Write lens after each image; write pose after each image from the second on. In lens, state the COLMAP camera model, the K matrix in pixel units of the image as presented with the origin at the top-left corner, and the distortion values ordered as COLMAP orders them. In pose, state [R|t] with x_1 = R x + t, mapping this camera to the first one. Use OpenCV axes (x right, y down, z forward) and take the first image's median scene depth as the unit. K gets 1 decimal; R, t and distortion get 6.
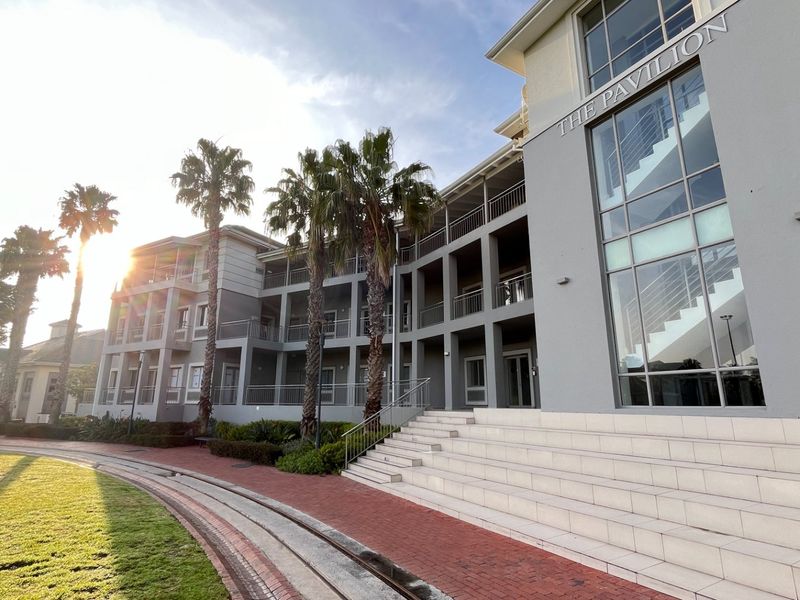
lens RADIAL K [[423.6, 0, 400.0], [0, 423.6, 300.0], [0, 0, 1]] dist [0.000318, -0.000857]
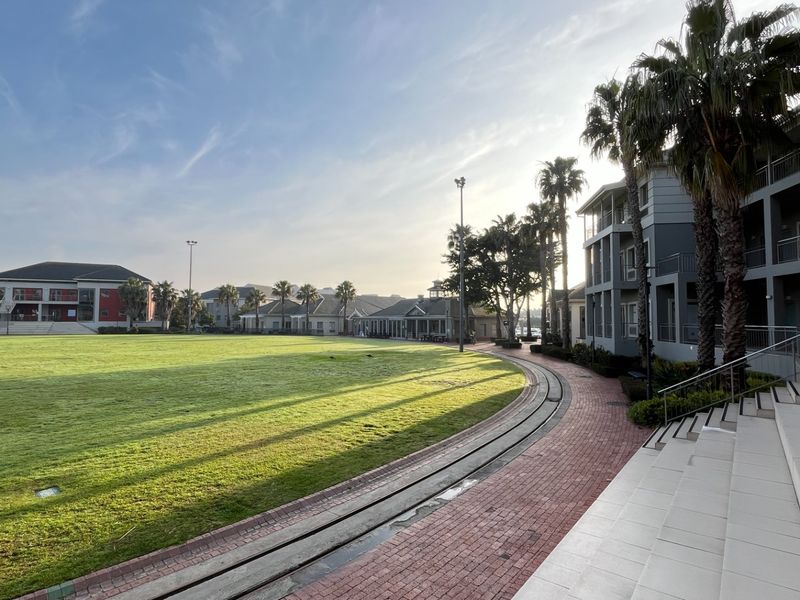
lens RADIAL K [[423.6, 0, 400.0], [0, 423.6, 300.0], [0, 0, 1]] dist [0.000318, -0.000857]
pose [[0.335364, -0.046050, -0.940962, 0.290020], [0.222946, 0.974313, 0.031777, -0.016830], [0.915328, -0.220440, 0.337016, 0.109542]]
